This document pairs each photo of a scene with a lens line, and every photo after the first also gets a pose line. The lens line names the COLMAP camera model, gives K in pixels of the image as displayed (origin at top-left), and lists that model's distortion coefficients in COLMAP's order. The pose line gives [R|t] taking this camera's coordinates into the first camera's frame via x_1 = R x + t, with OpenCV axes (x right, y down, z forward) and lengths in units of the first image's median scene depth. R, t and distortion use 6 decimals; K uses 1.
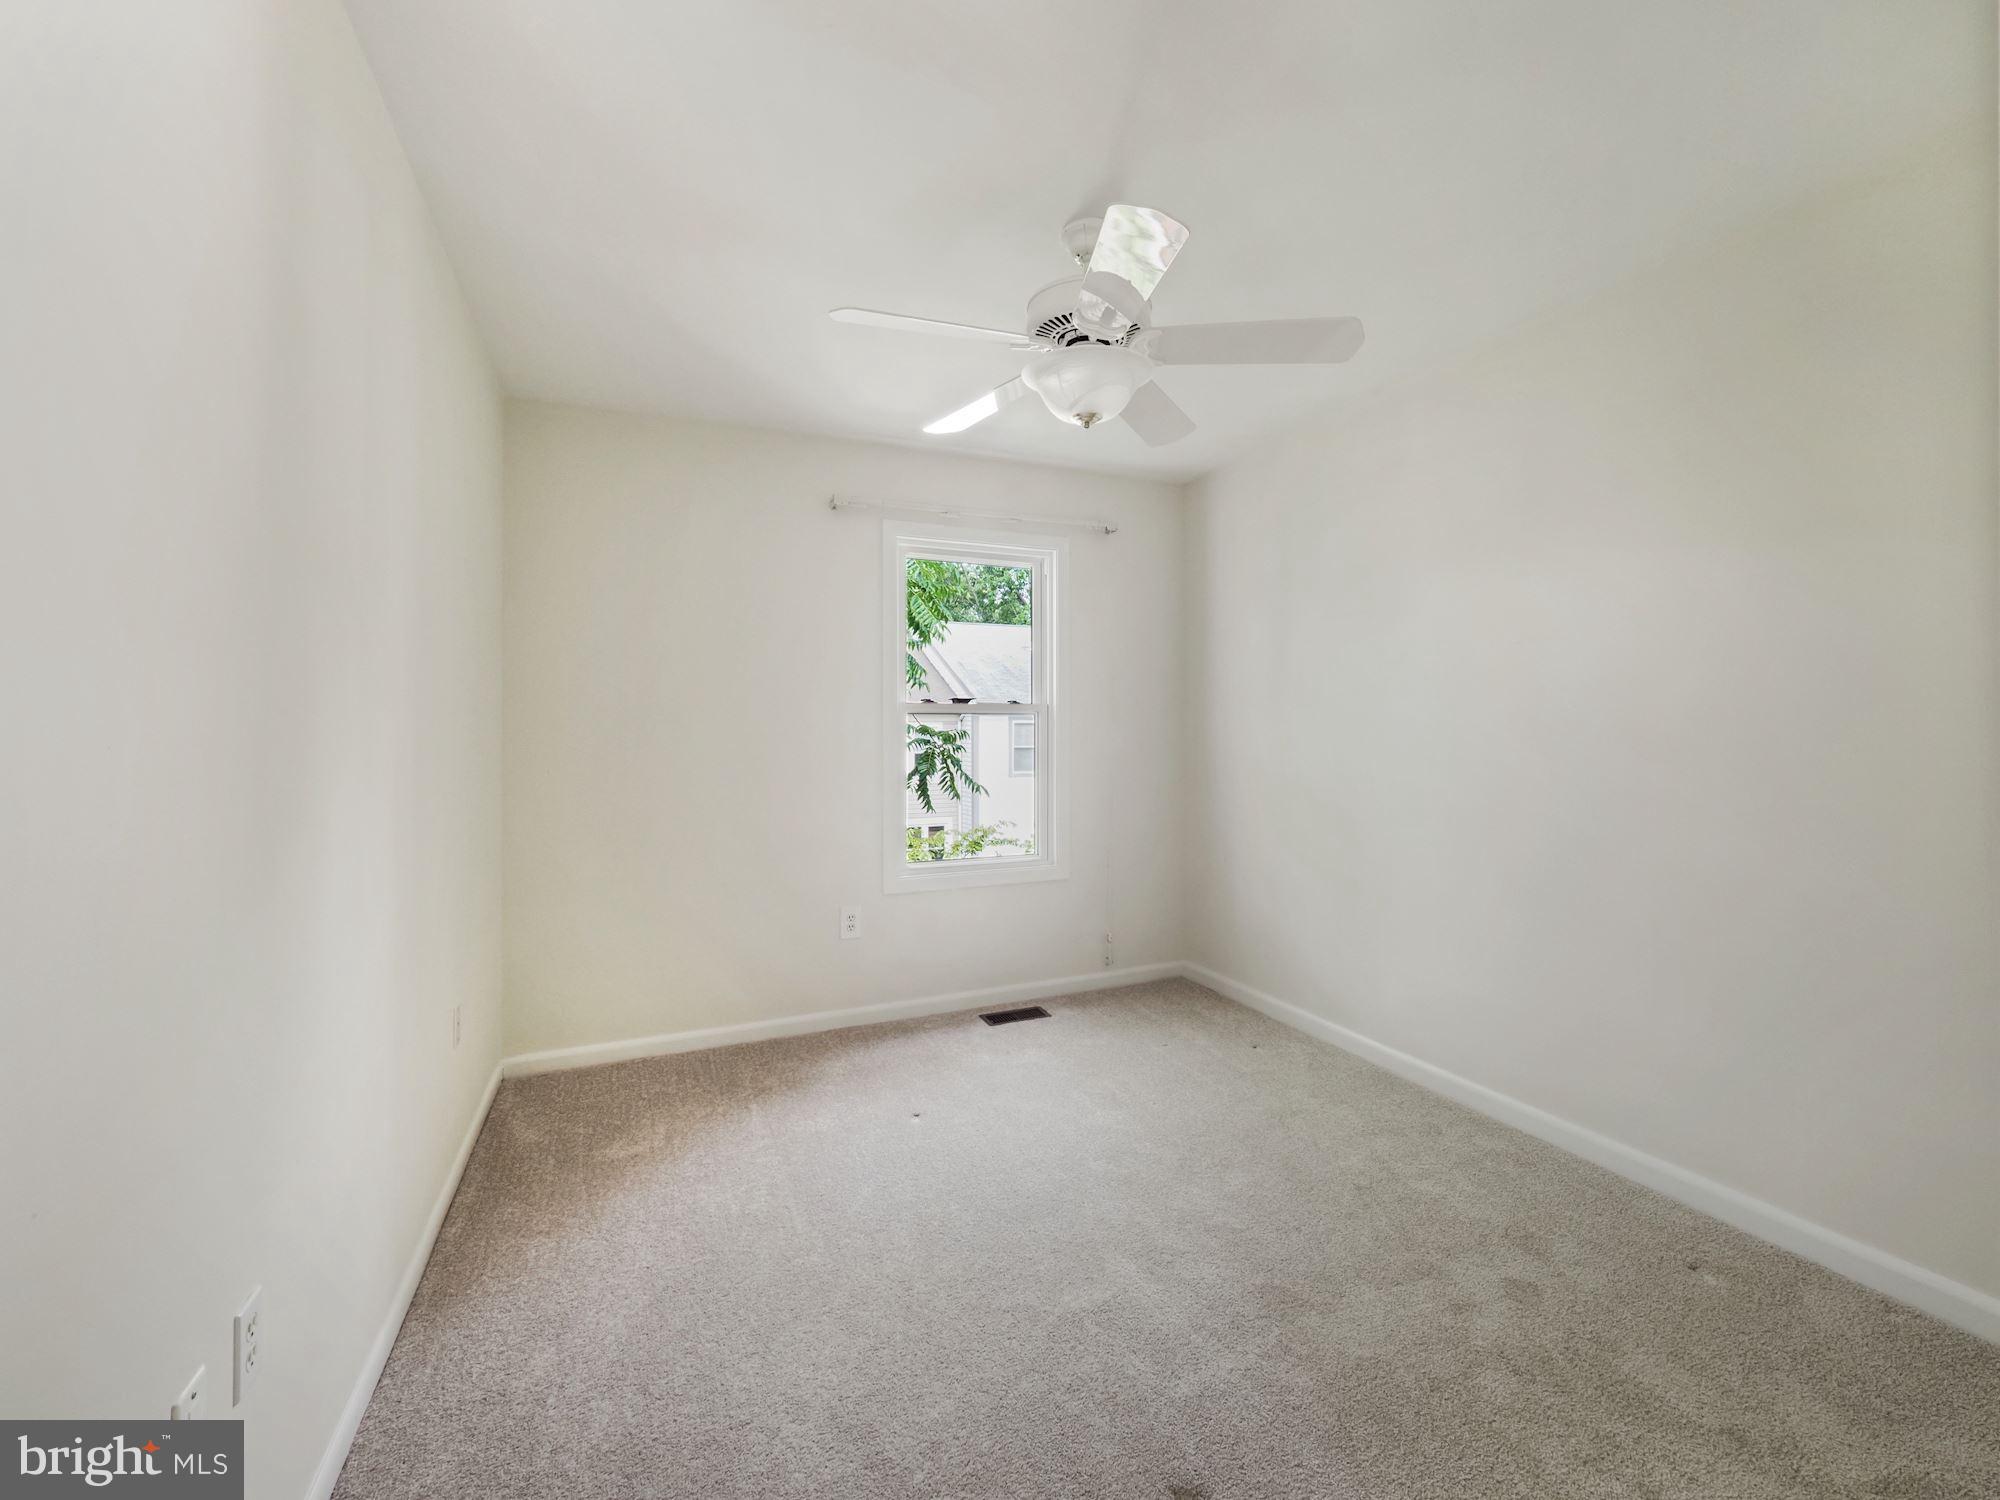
lens RADIAL K [[852.4, 0, 993.9], [0, 852.4, 750.6], [0, 0, 1]] dist [-0.001526, -0.005764]
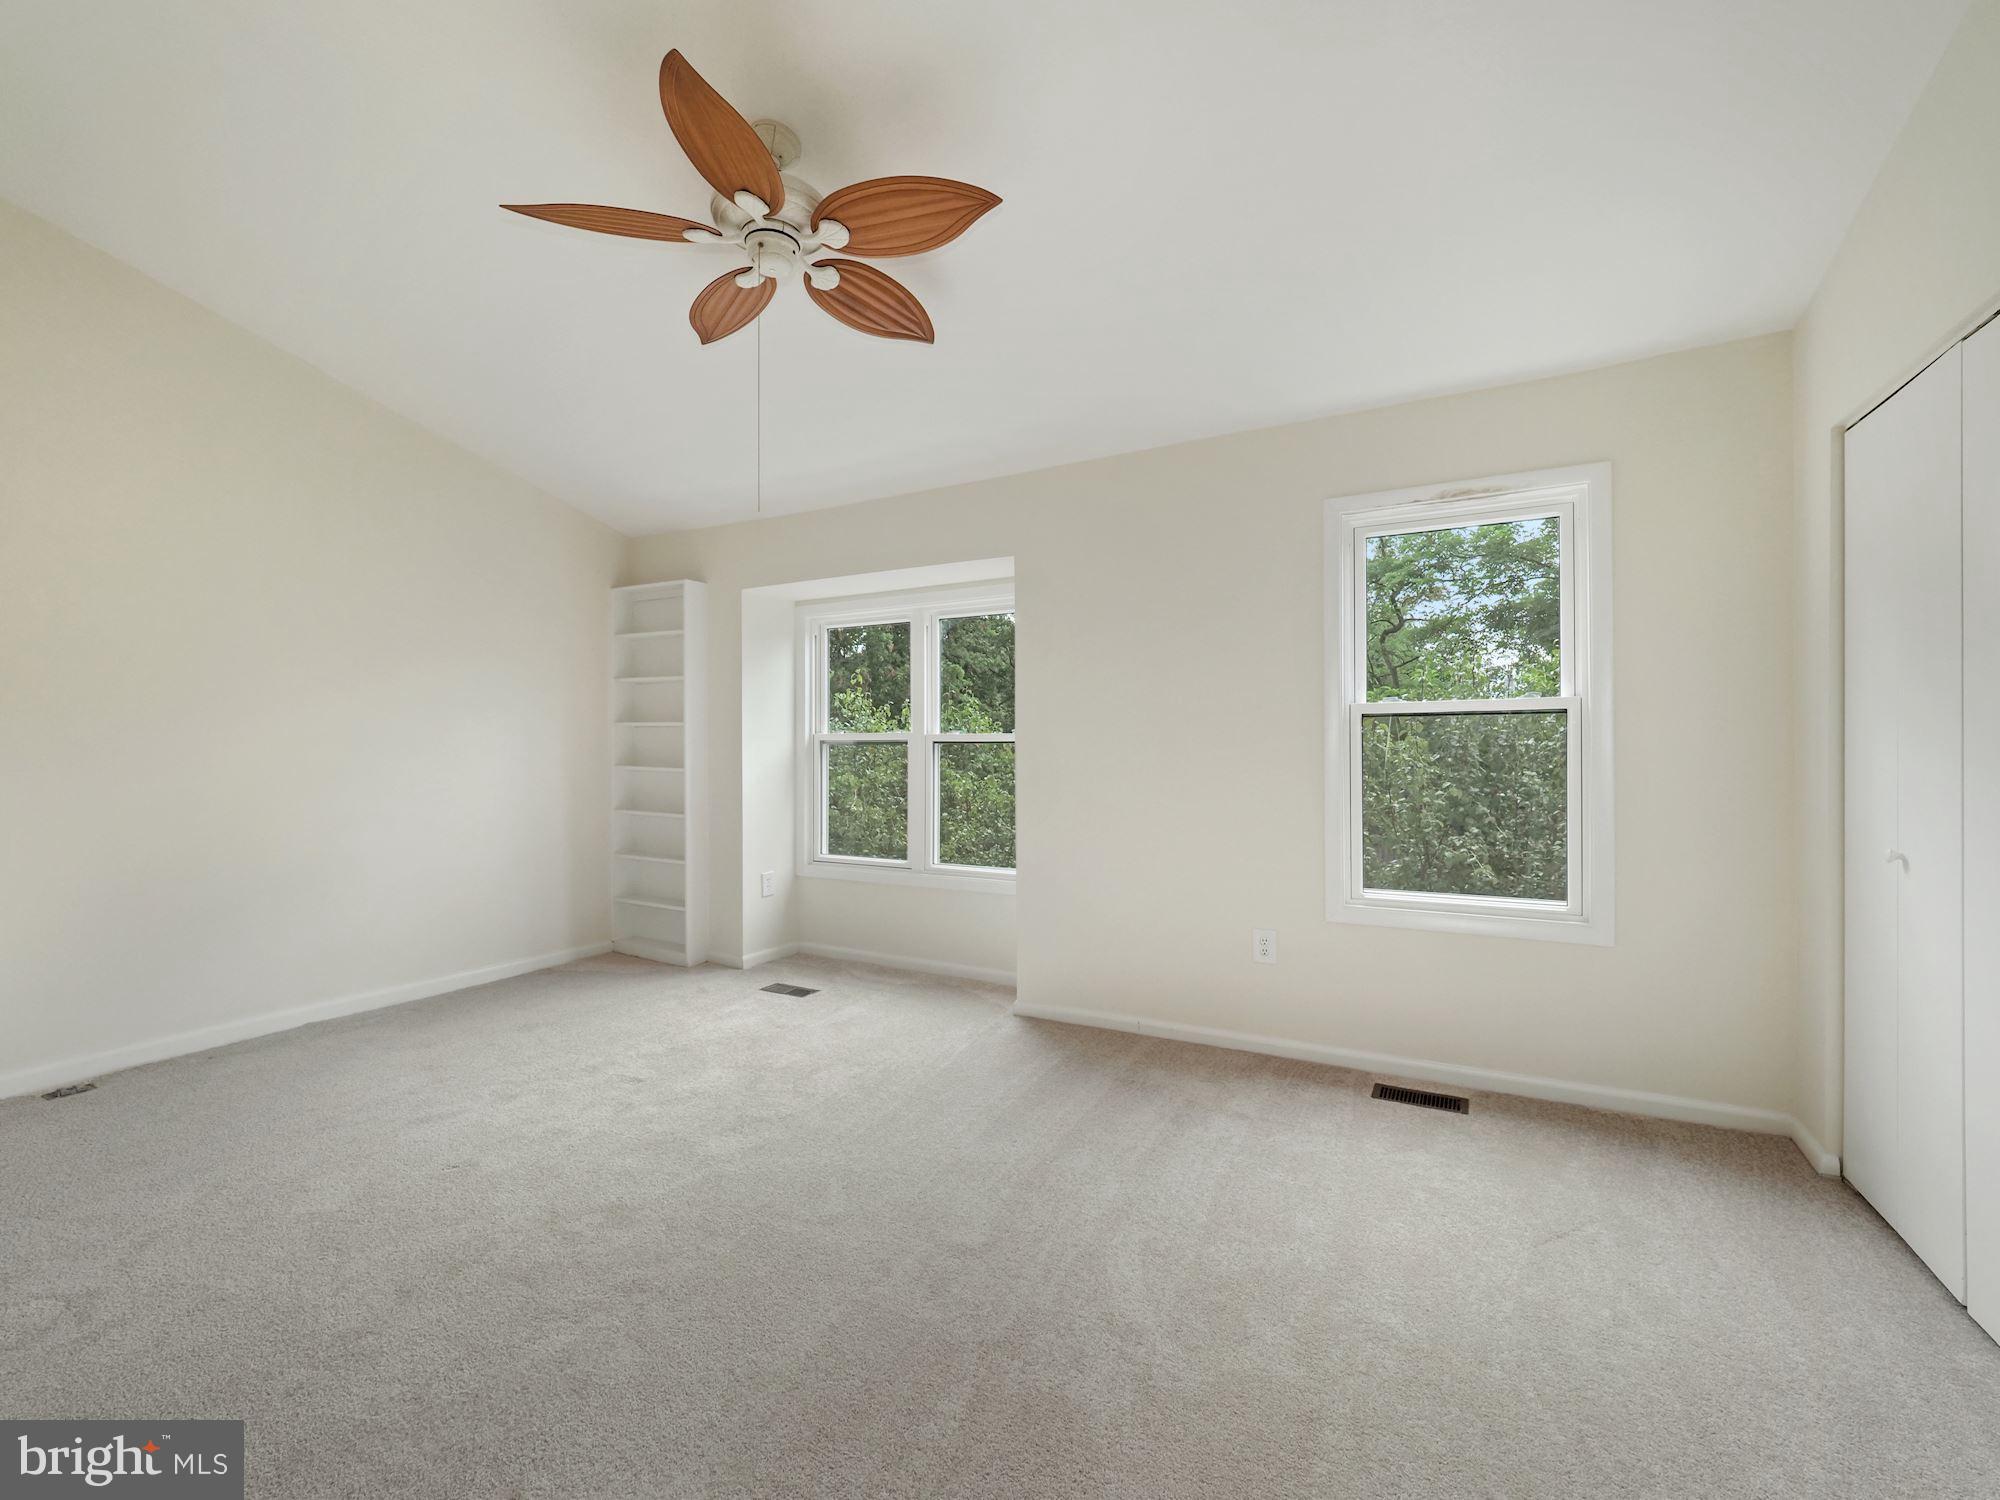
lens RADIAL K [[852.4, 0, 993.9], [0, 852.4, 750.6], [0, 0, 1]] dist [-0.001526, -0.005764]
pose [[0.593550, -0.013490, -0.804684, 0.409370], [-0.001840, 0.999834, -0.018119, 0.004822], [0.804795, 0.012235, 0.593427, 0.205856]]
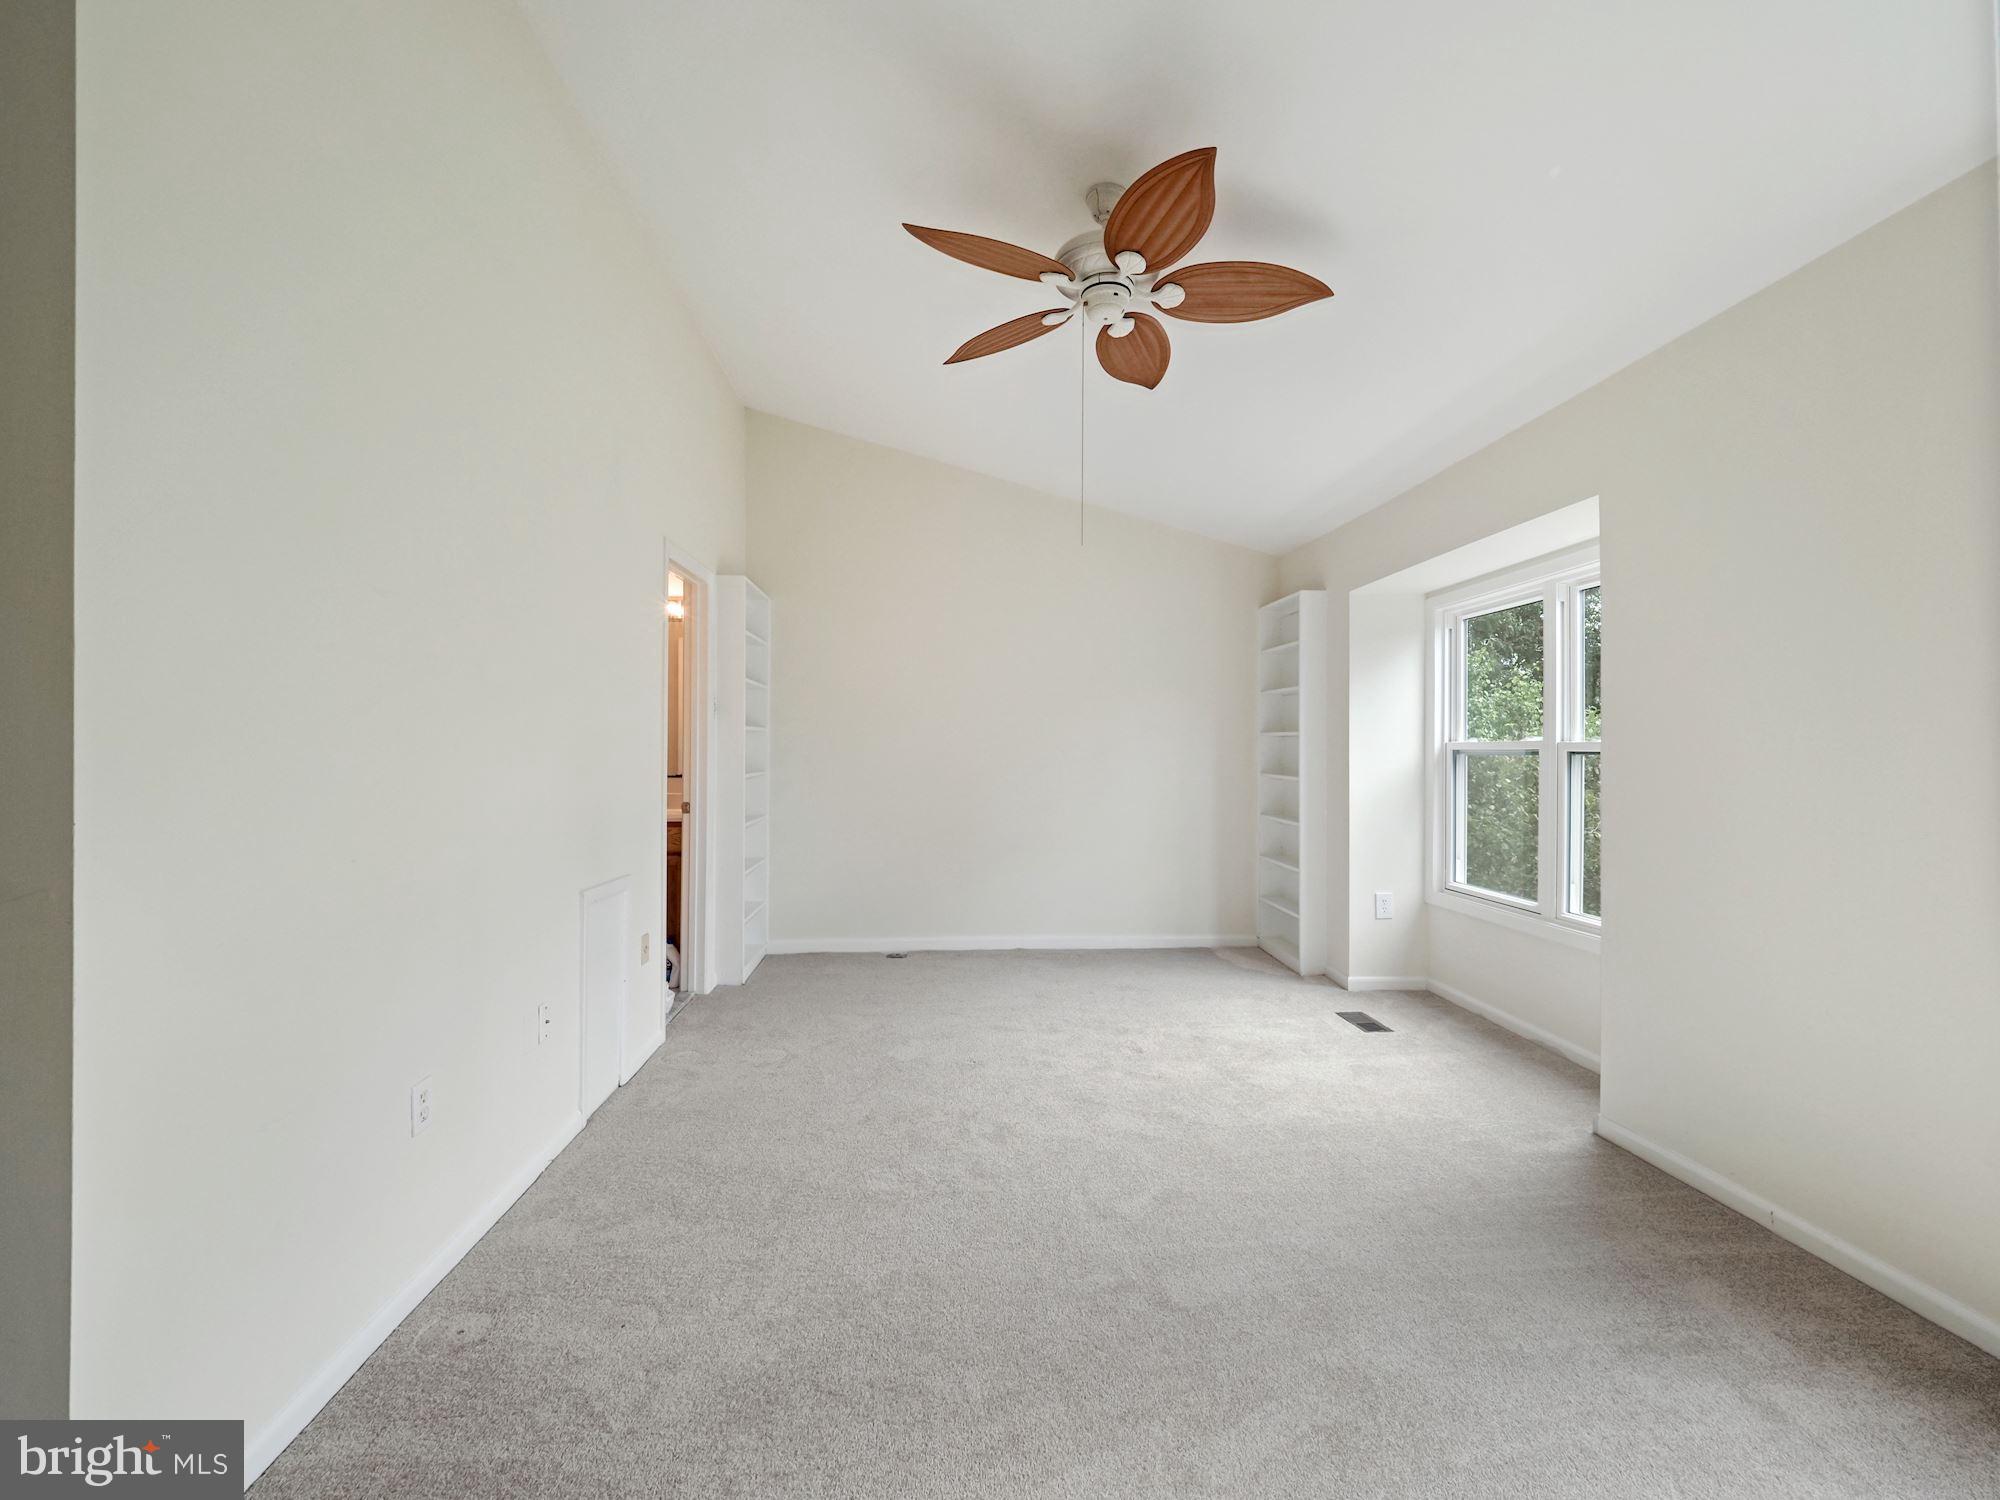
lens RADIAL K [[852.4, 0, 993.9], [0, 852.4, 750.6], [0, 0, 1]] dist [-0.001526, -0.005764]
pose [[-0.357702, -0.018899, -0.933645, 0.473339], [-0.026679, 0.999594, -0.010013, -0.005932], [0.933455, 0.021327, -0.358061, 0.609590]]
